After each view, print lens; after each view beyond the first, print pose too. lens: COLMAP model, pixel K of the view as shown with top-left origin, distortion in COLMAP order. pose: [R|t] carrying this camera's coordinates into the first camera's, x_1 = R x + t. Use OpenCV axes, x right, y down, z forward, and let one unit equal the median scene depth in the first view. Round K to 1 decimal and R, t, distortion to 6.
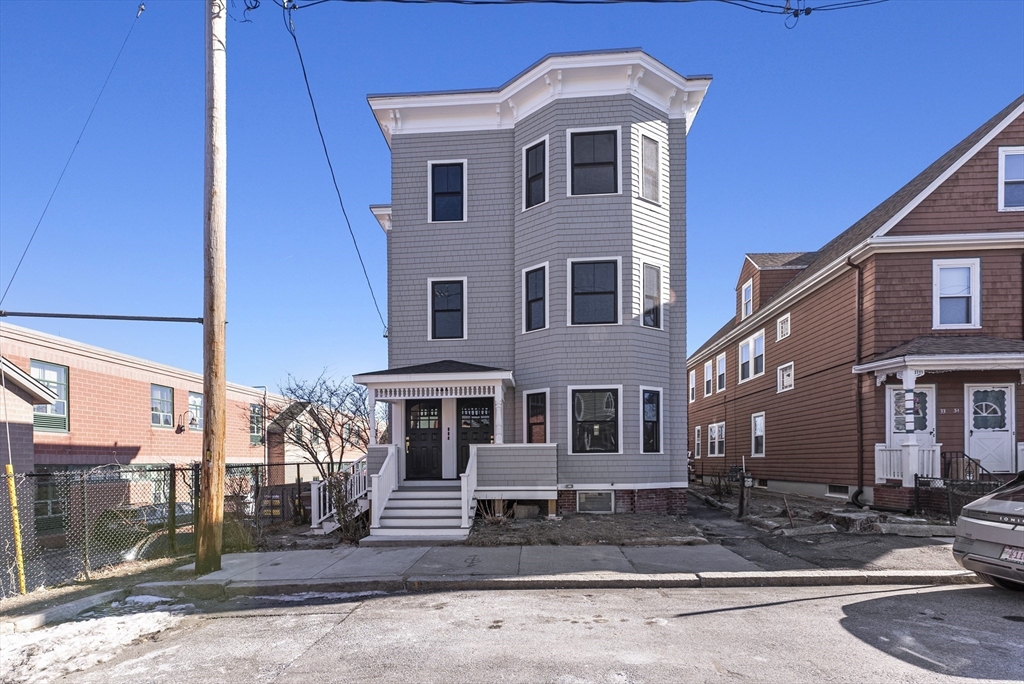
lens RADIAL K [[432.2, 0, 513.5], [0, 432.2, 326.8], [0, 0, 1]] dist [0.001066, 0.000303]
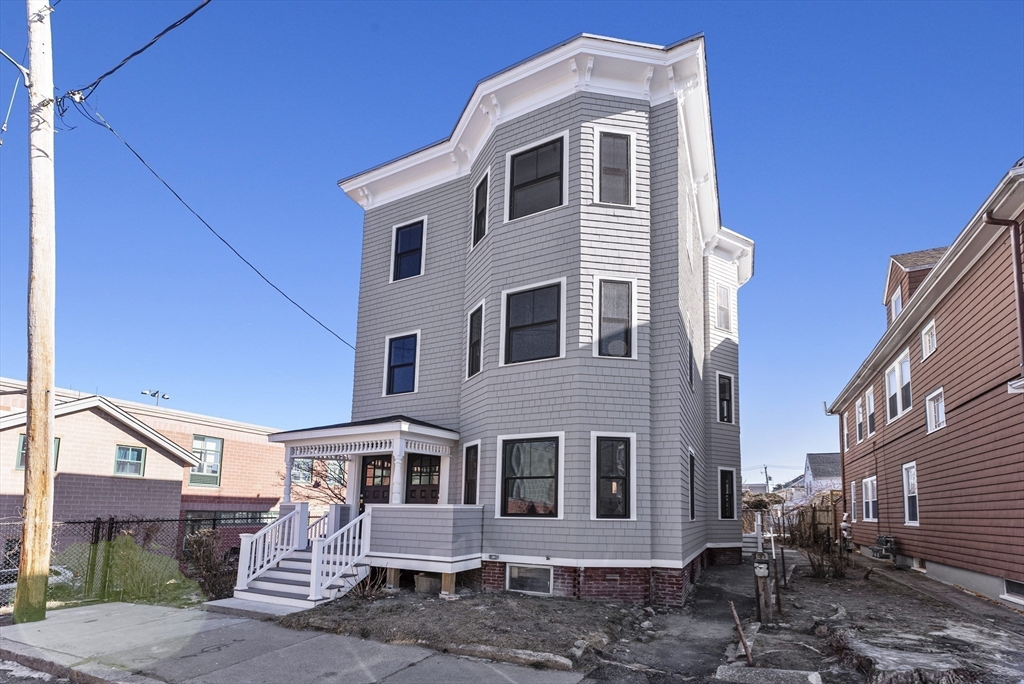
lens RADIAL K [[397.8, 0, 453.7], [0, 397.8, 371.5], [0, 0, 1]] dist [0.000811, 0.000047]
pose [[0.918557, -0.106441, -0.380687, 0.302716], [0.089898, 0.994079, -0.061031, 0.042778], [0.384929, 0.021837, 0.922688, 0.201990]]
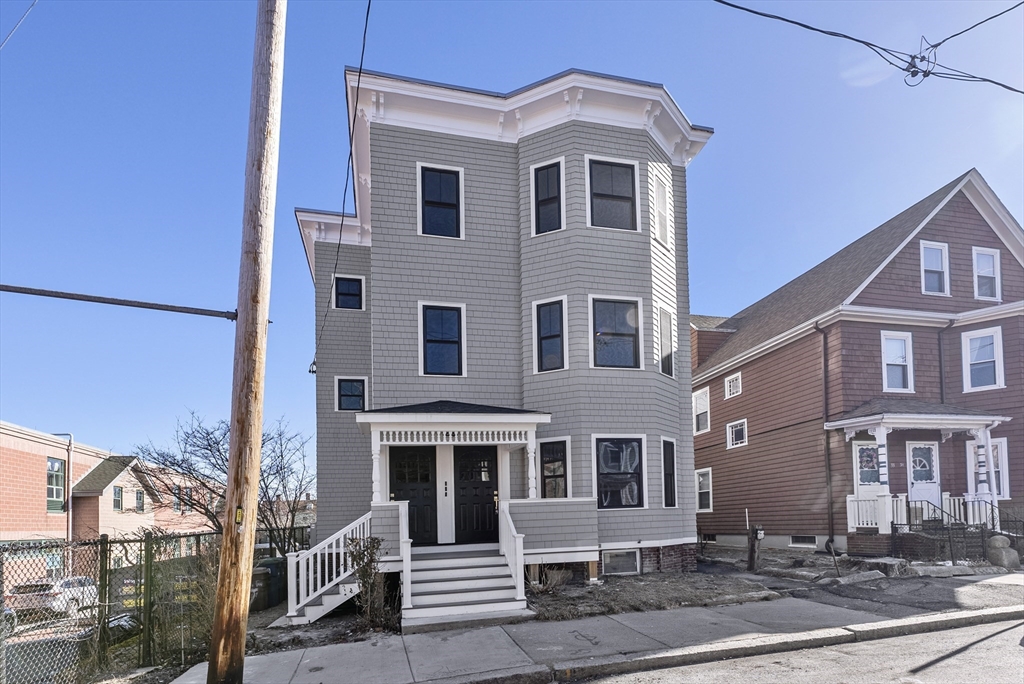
lens RADIAL K [[469.2, 0, 554.1], [0, 469.2, 369.4], [0, 0, 1]] dist [0.001279, 0.000267]
pose [[0.960315, 0.060849, 0.272200, -0.188735], [-0.056474, 0.998118, -0.023883, 0.025541], [-0.273141, 0.007563, 0.961944, 0.068484]]
